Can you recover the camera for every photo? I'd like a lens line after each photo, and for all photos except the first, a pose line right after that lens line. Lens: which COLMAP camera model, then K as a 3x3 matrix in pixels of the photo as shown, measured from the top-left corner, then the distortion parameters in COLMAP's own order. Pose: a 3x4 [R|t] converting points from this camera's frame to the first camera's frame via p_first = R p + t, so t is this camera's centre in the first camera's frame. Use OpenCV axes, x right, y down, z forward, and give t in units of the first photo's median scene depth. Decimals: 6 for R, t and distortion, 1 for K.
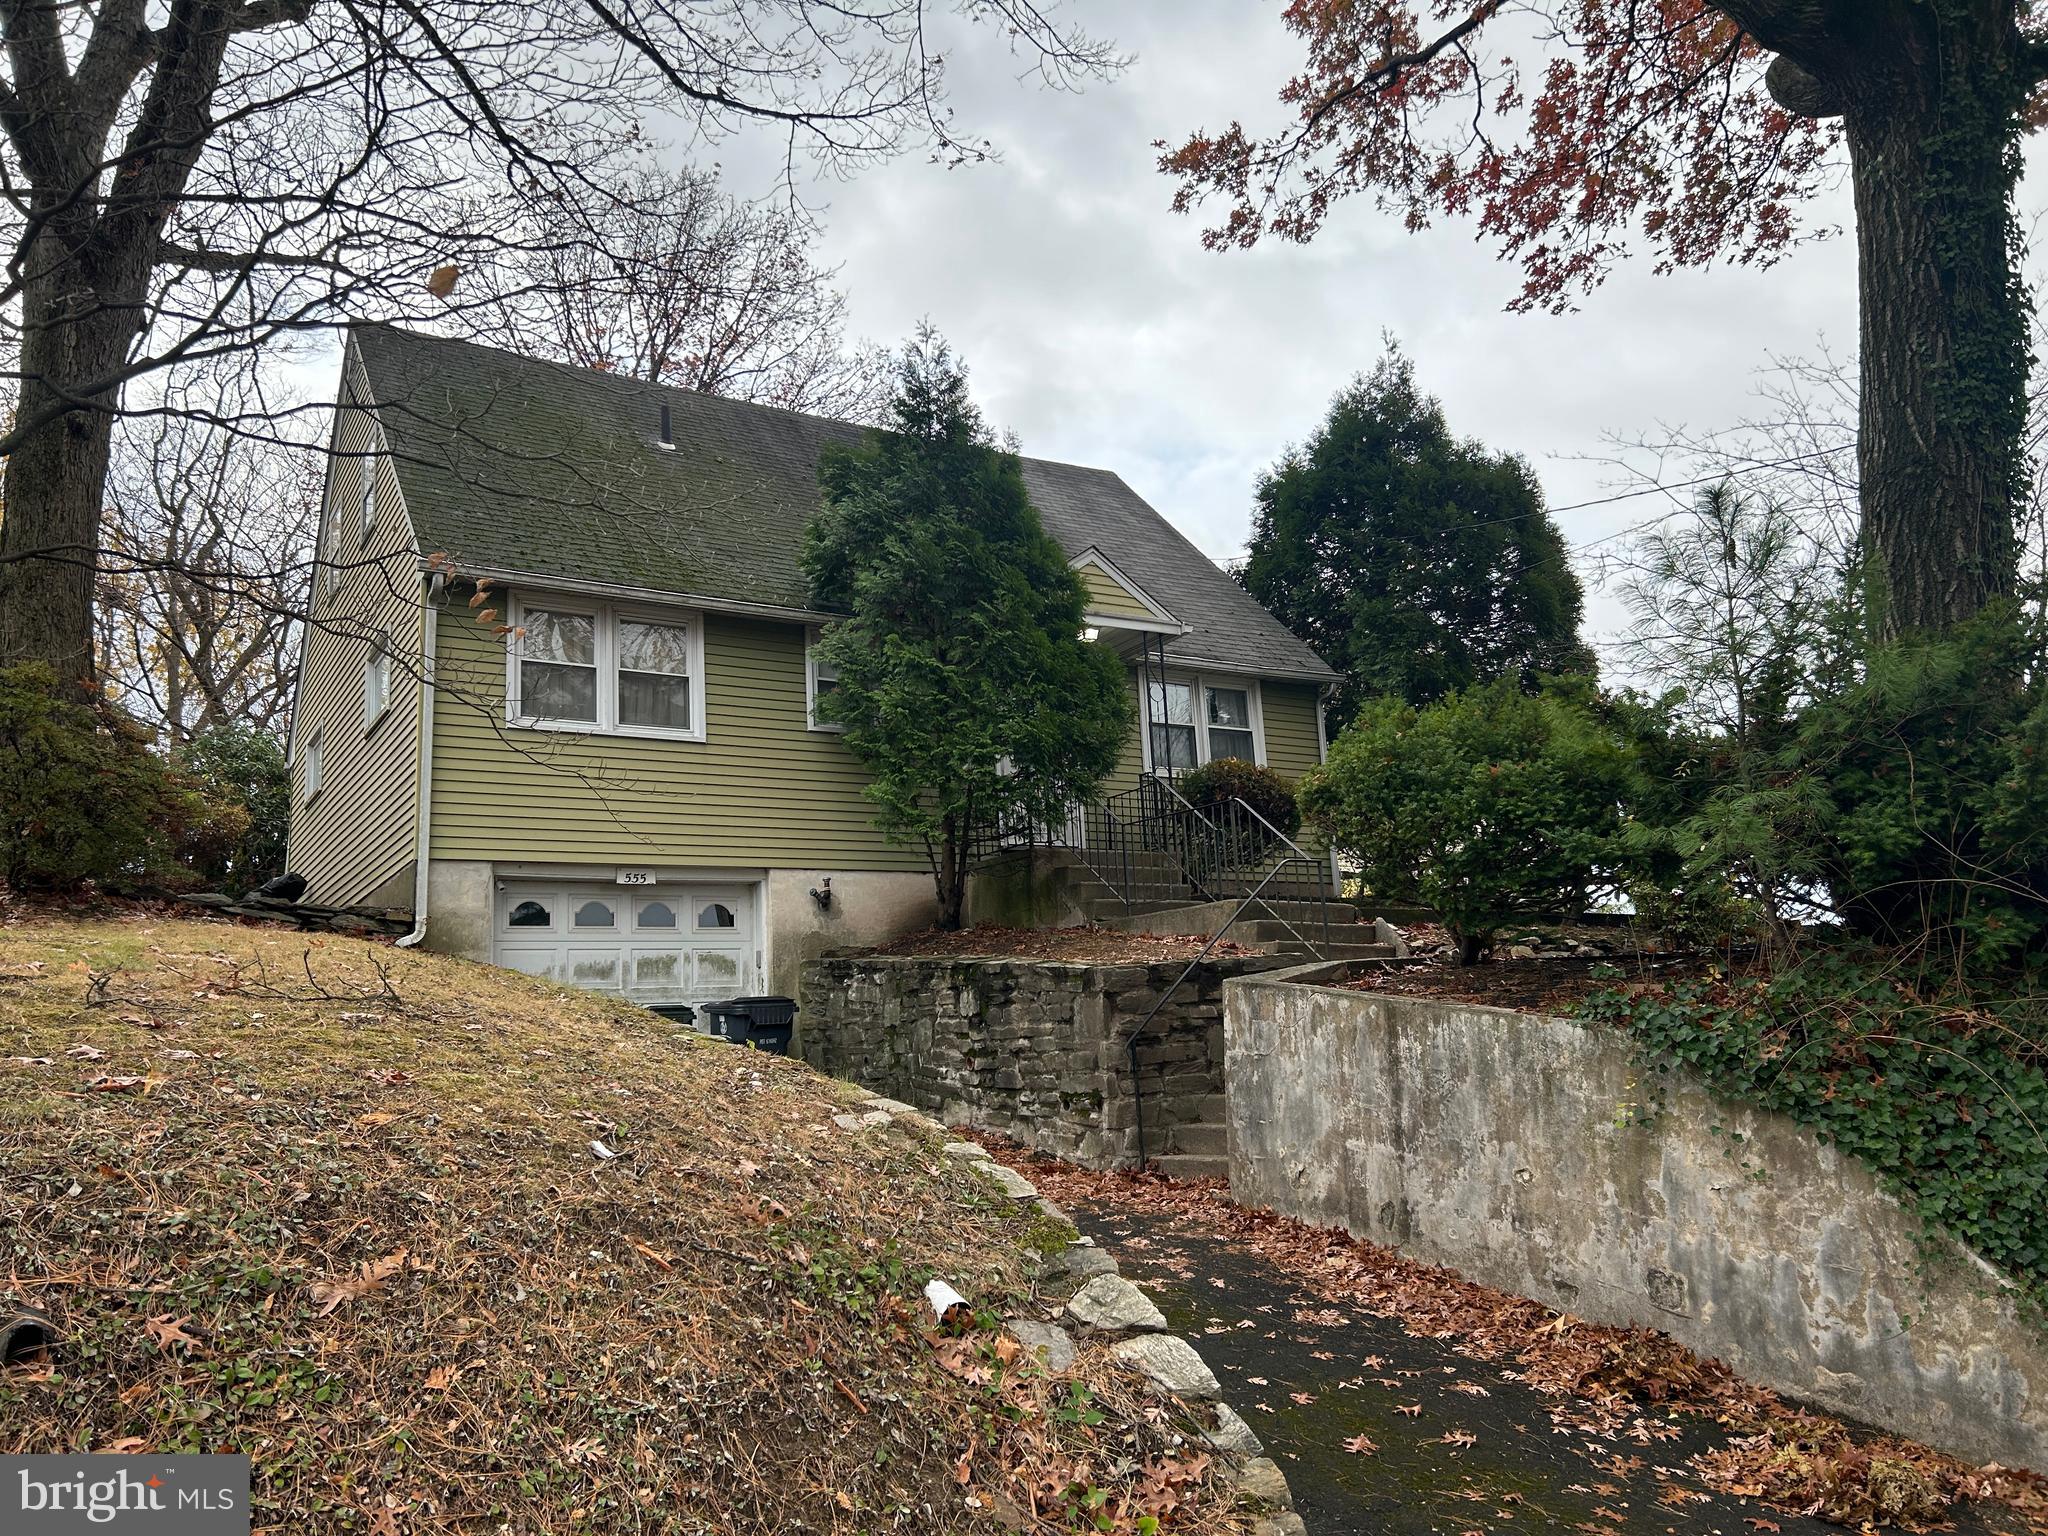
lens RADIAL K [[1533.9, 0, 1024.0], [0, 1533.9, 768.0], [0, 0, 1]] dist [0.049272, -0.051523]
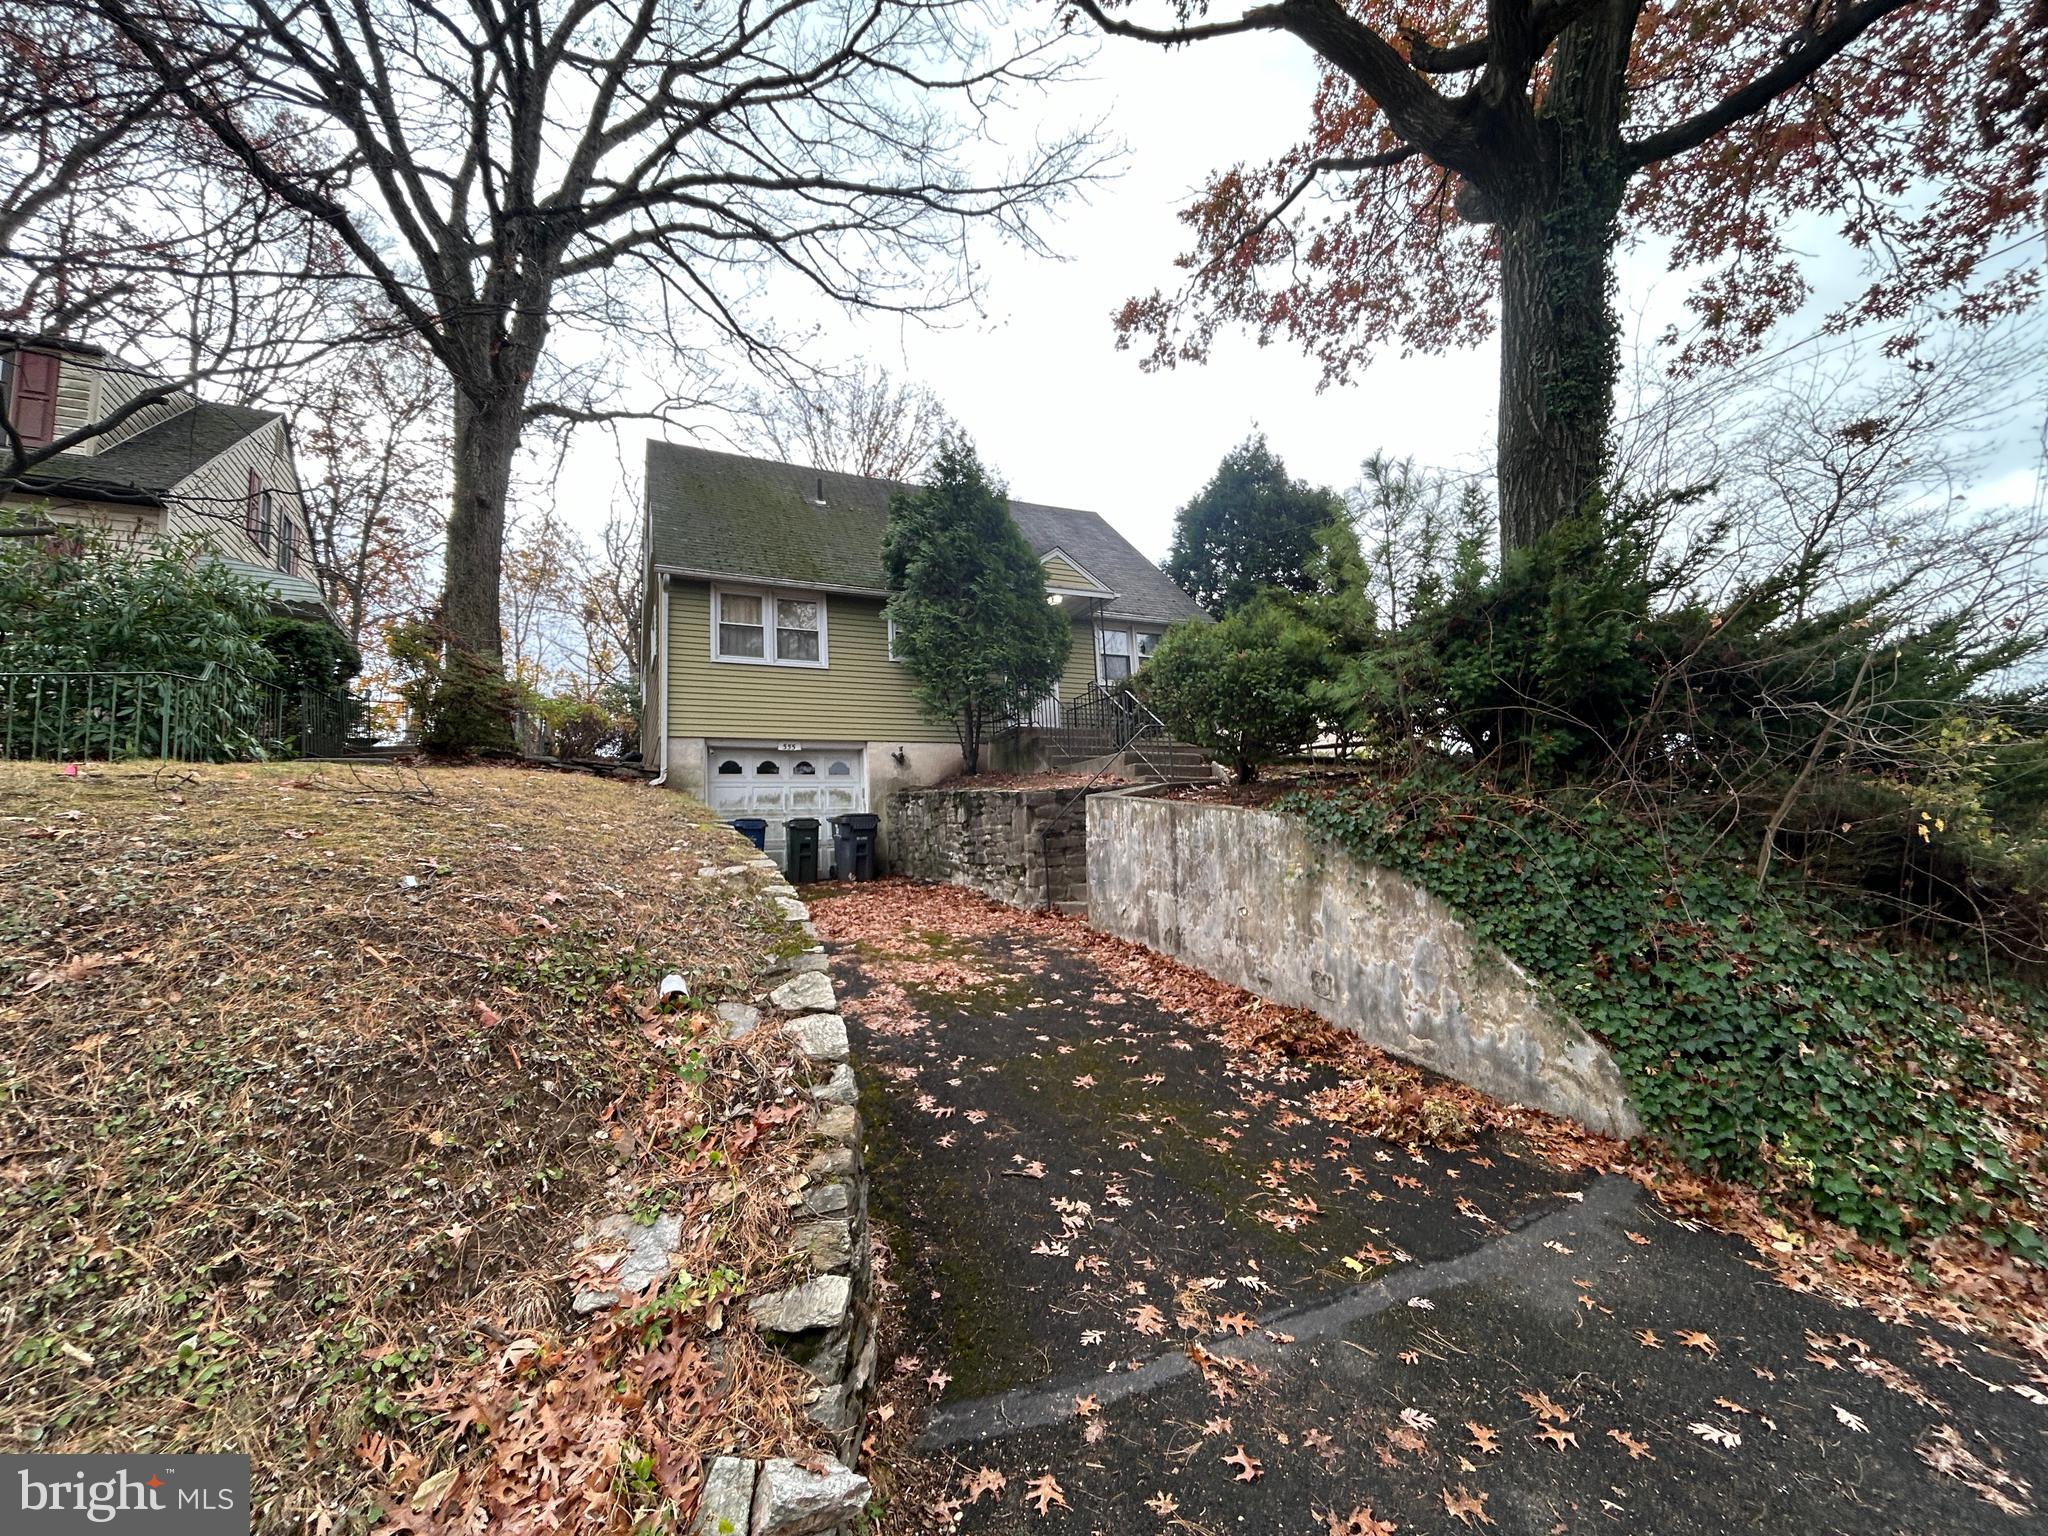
lens RADIAL K [[832.4, 0, 1016.8], [0, 832.4, 766.2], [0, 0, 1]] dist [-0.000823, 0.000361]
pose [[0.994689, -0.014080, -0.101954, 0.147477], [0.021926, 0.996848, 0.076242, 0.038975], [0.100559, -0.078072, 0.991863, 0.125053]]
